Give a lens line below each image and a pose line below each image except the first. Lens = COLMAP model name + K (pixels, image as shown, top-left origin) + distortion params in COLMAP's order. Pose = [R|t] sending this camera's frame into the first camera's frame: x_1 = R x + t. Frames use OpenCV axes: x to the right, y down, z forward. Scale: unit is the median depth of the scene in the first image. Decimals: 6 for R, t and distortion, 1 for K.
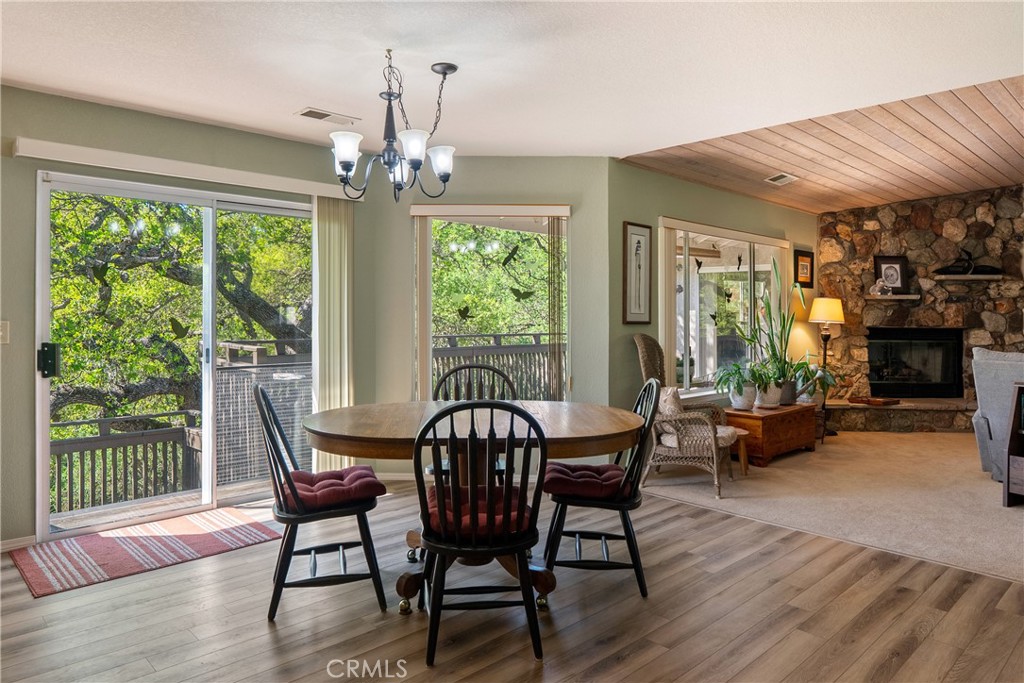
lens RADIAL K [[675.7, 0, 511.5], [0, 675.7, 297.6], [0, 0, 1]] dist [0.001231, 0.003375]
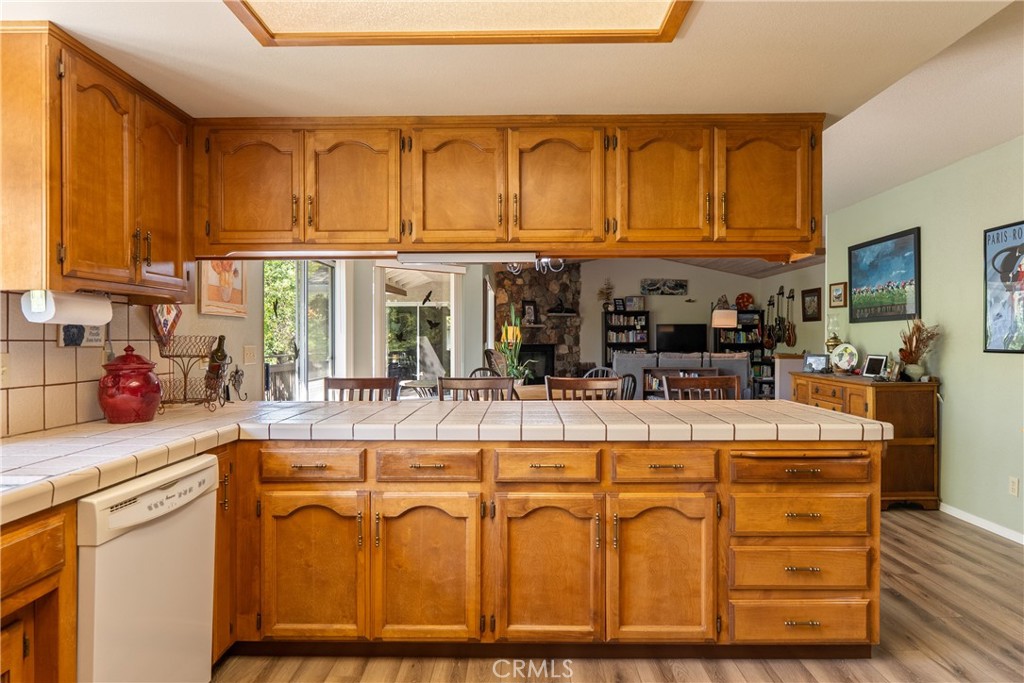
lens RADIAL K [[647.1, 0, 510.7], [0, 647.1, 338.4], [0, 0, 1]] dist [0.002193, 0.000035]
pose [[0.711154, -0.009275, 0.702975, -0.576647], [-0.008925, 0.999713, 0.022220, -0.004491], [-0.702979, -0.022076, 0.710868, -0.089015]]
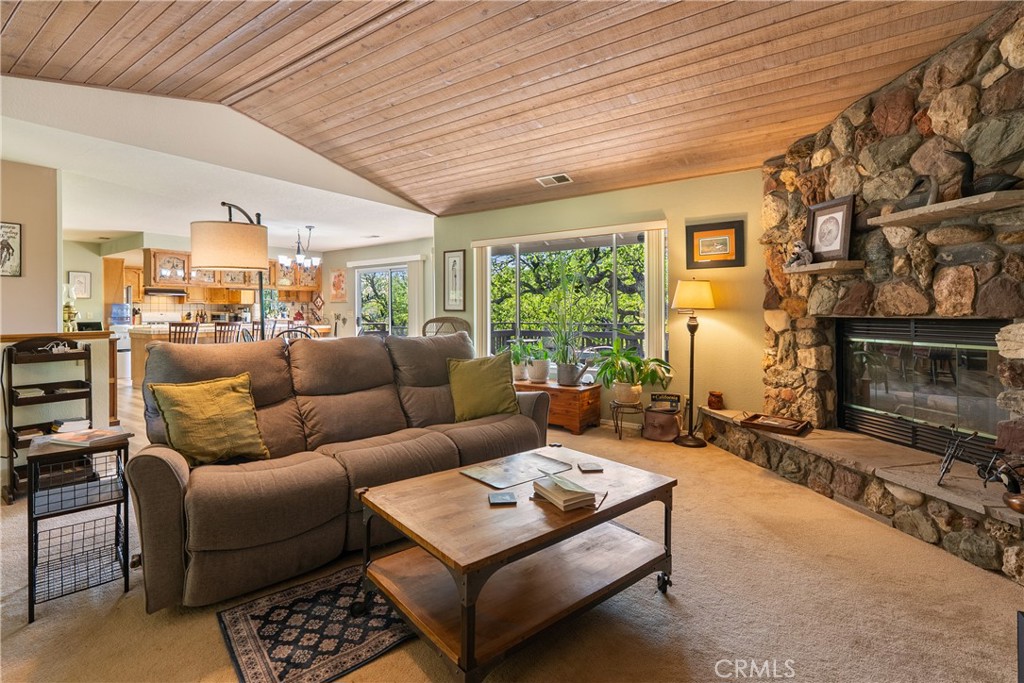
lens RADIAL K [[482.8, 0, 507.5], [0, 482.8, 311.9], [0, 0, 1]] dist [-0.000539, 0.000548]
pose [[0.173997, -0.008271, -0.984711, 0.935819], [0.025098, 0.999677, -0.003962, 0.033735], [0.984426, -0.024025, 0.174149, 0.628204]]
